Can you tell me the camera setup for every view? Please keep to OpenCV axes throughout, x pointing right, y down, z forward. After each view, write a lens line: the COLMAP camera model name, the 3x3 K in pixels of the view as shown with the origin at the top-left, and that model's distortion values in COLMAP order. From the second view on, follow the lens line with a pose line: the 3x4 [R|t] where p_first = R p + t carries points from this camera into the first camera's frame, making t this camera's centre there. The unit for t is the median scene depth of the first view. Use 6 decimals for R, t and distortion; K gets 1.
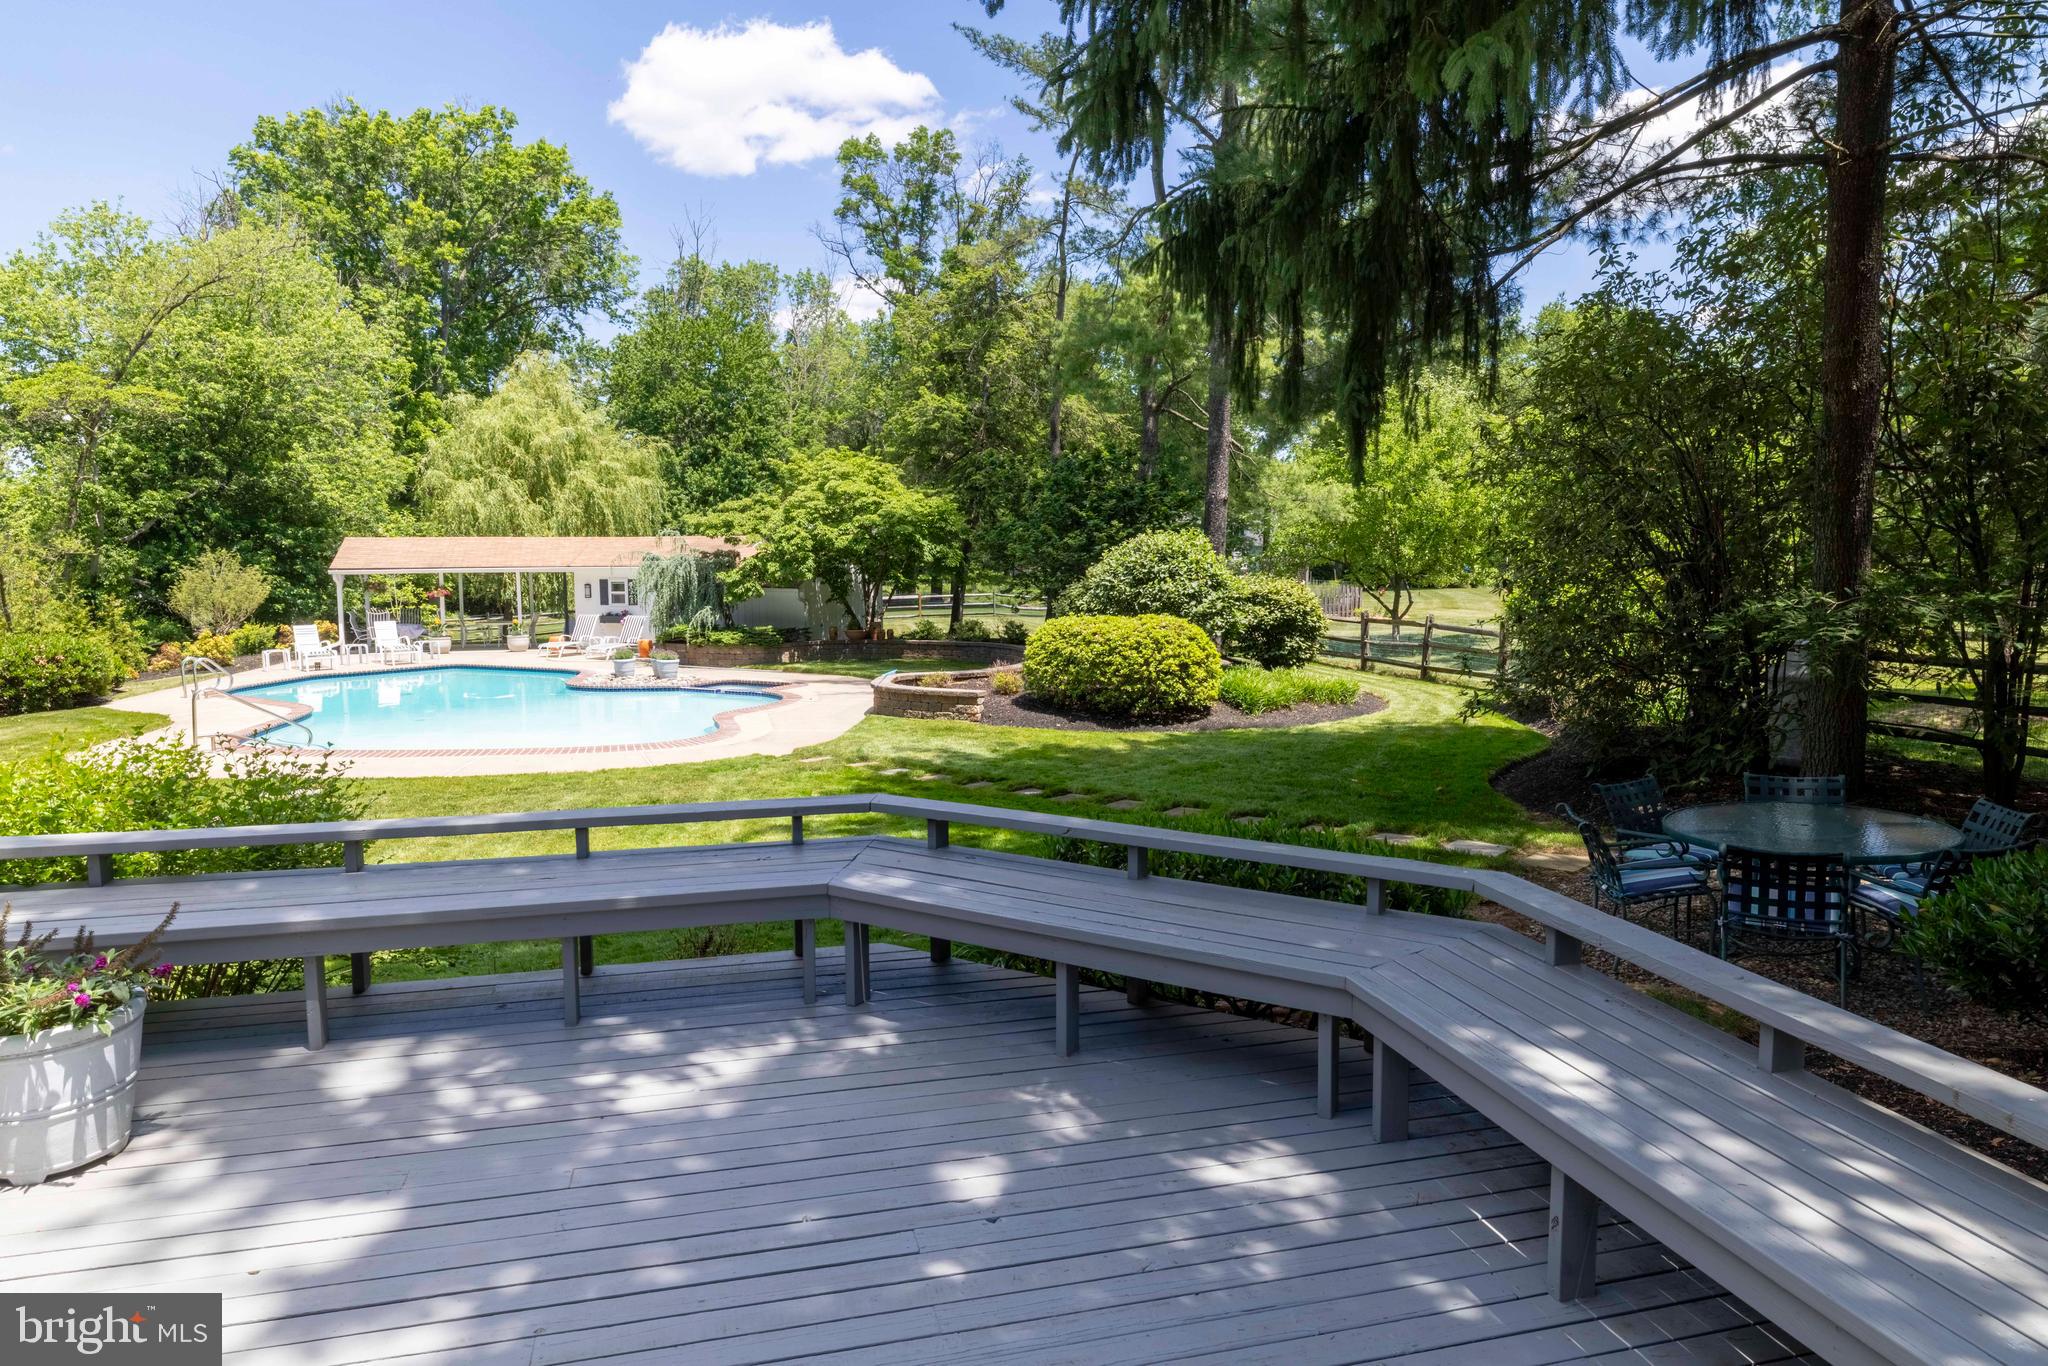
lens RADIAL K [[1221.3, 0, 1024.0], [0, 1221.3, 683.0], [0, 0, 1]] dist [0.025488, -0.022239]
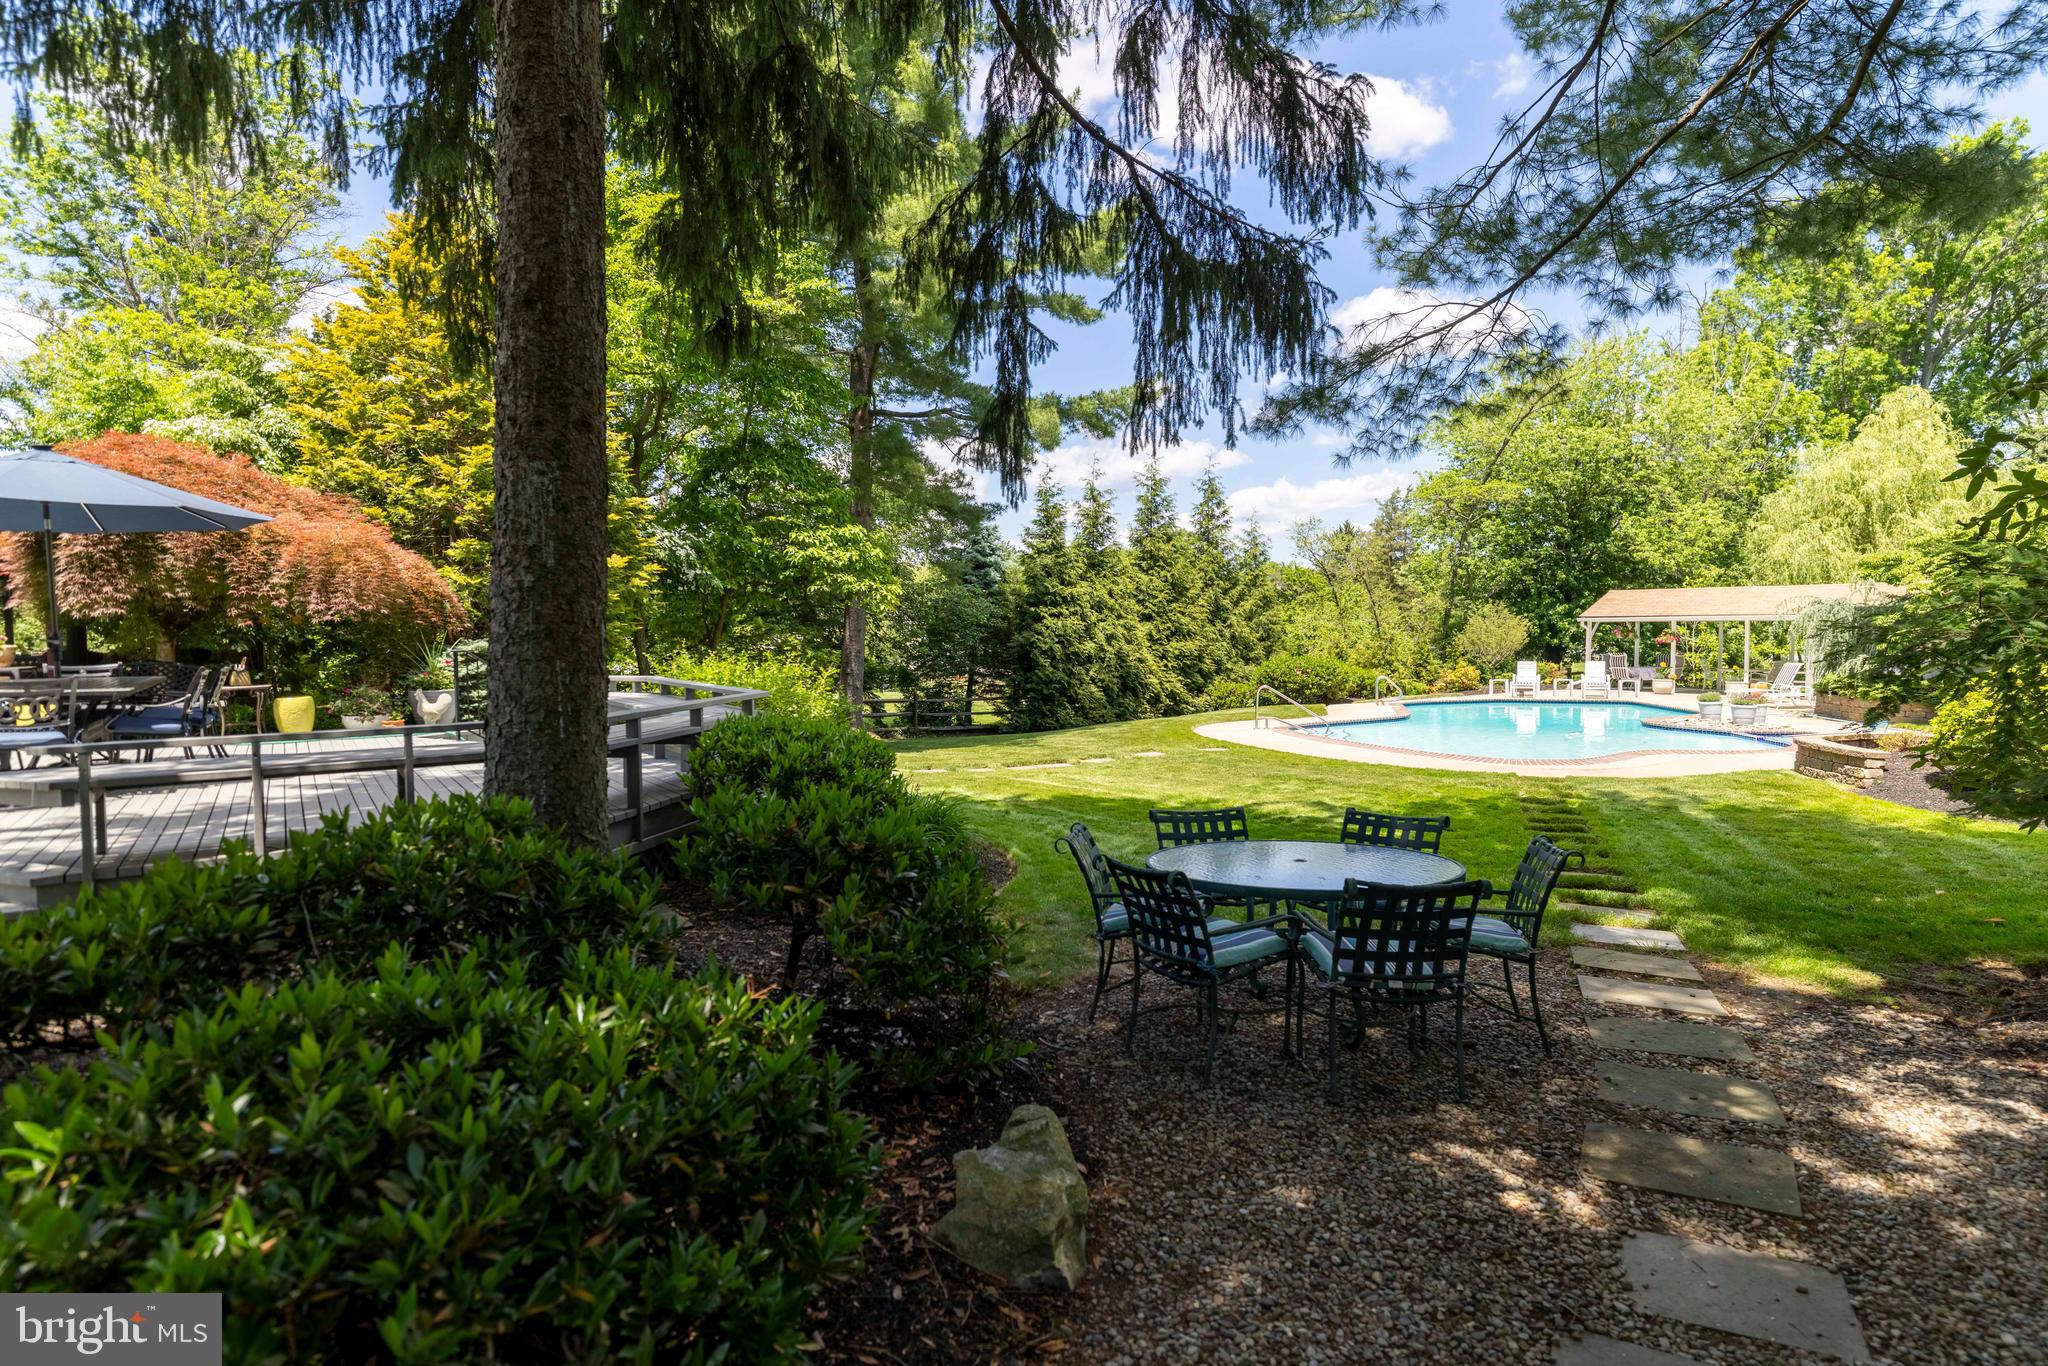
lens RADIAL K [[1091.4, 0, 1032.7], [0, 1091.4, 677.5], [0, 0, 1]] dist [0.000263, 0.000716]
pose [[0.328268, 0.048562, -0.943336, 0.249544], [-0.095676, 0.995251, 0.017941, -0.002380], [0.939727, 0.084365, 0.331355, 0.151595]]
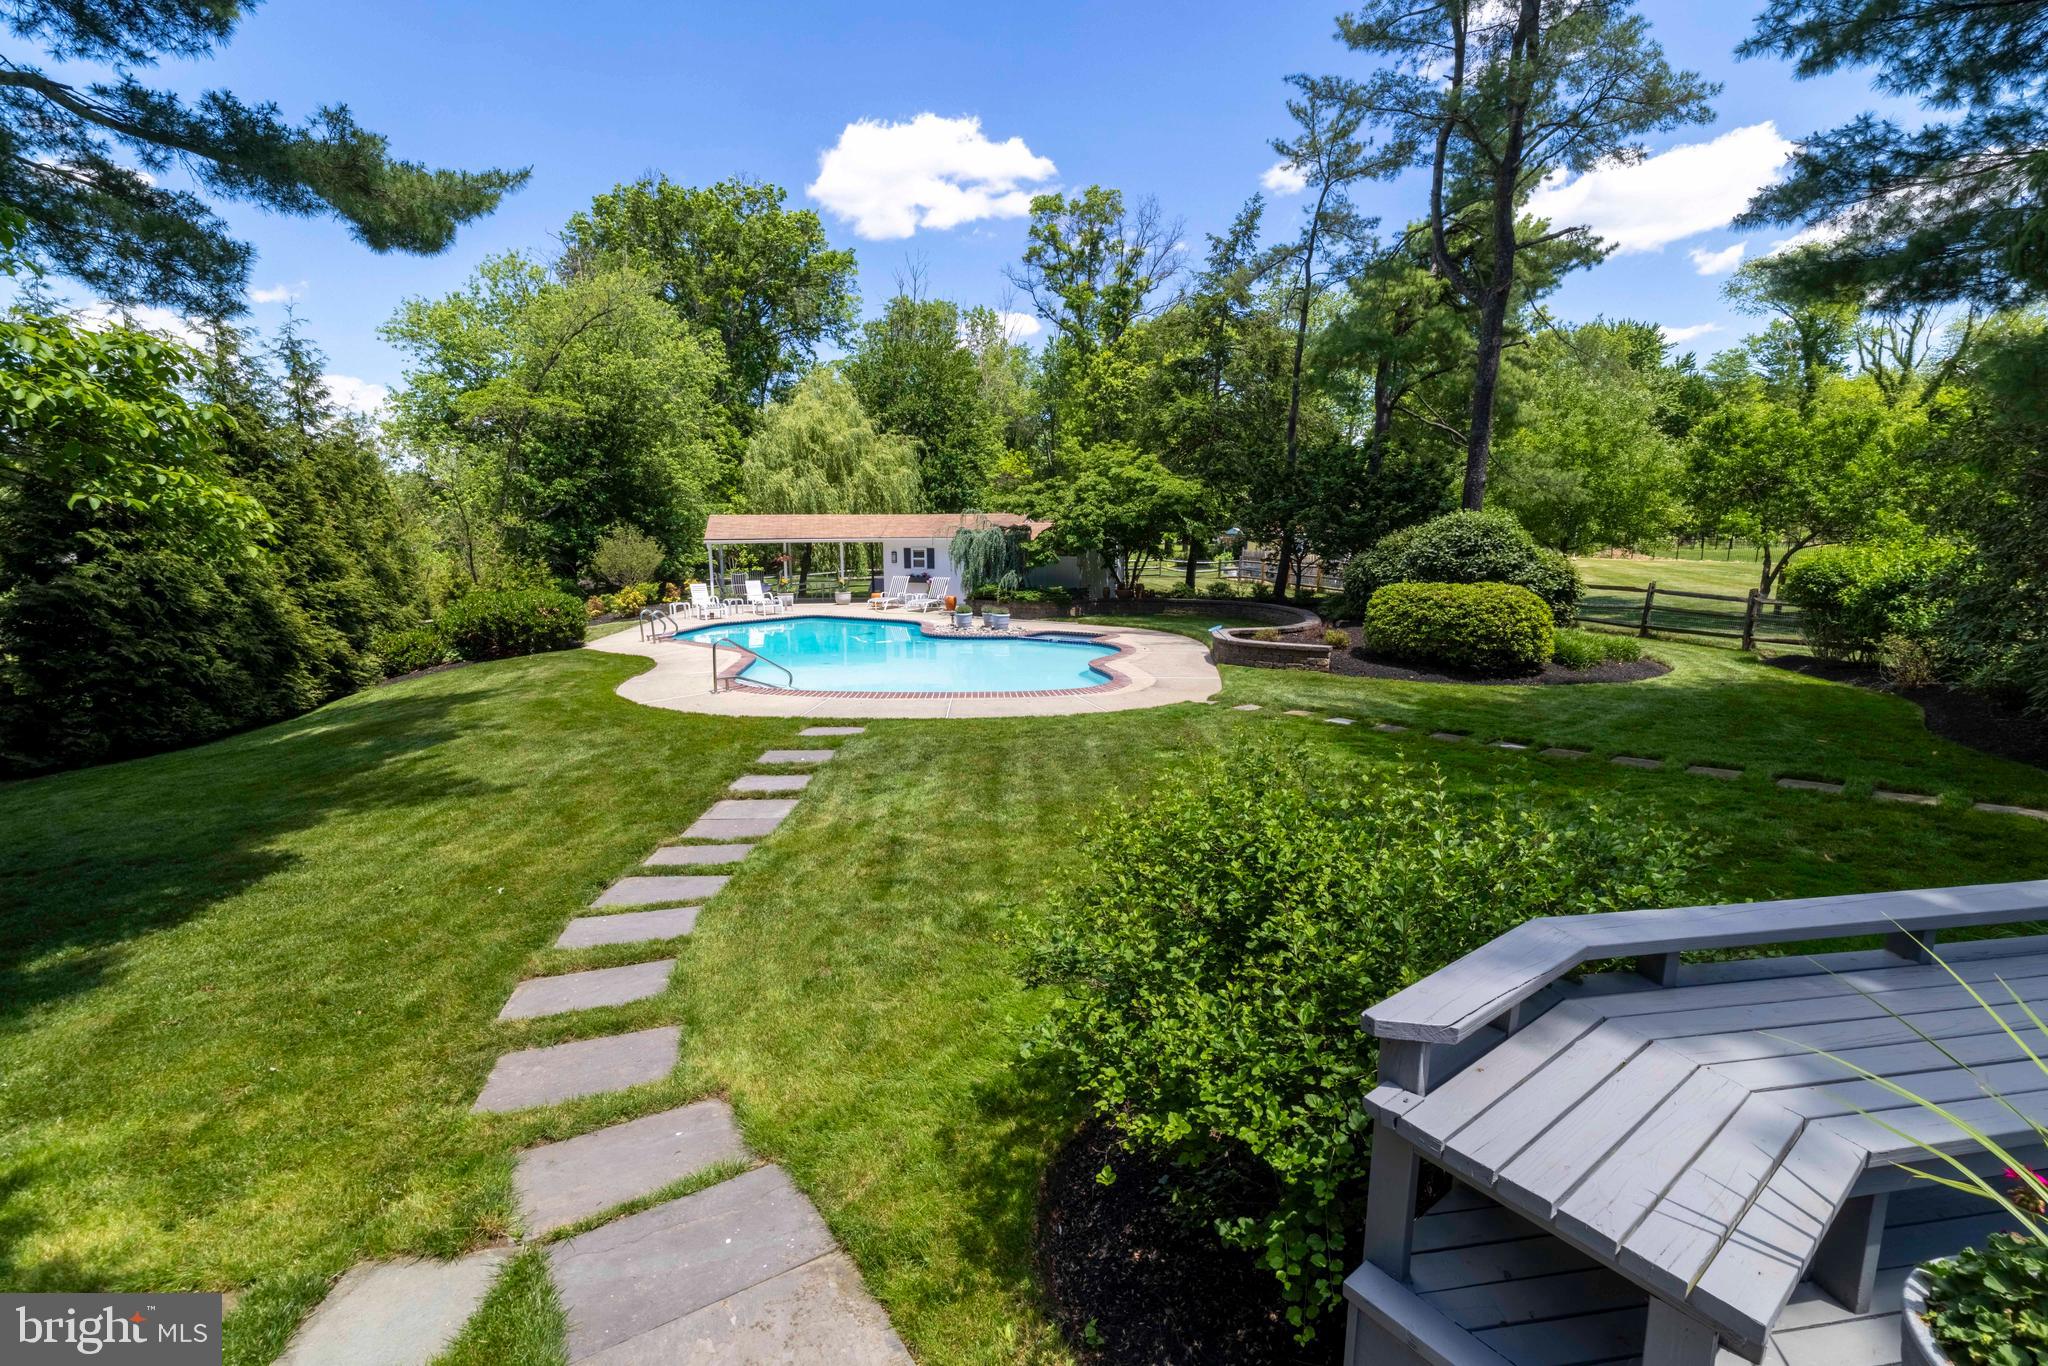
lens RADIAL K [[907.0, 0, 1034.0], [0, 907.0, 692.2], [0, 0, 1]] dist [-0.000313, 0.000110]
pose [[0.997782, 0.014522, -0.064956, -0.150190], [-0.009709, 0.997225, 0.073808, -0.006302], [0.065847, -0.073013, 0.995155, 0.061602]]
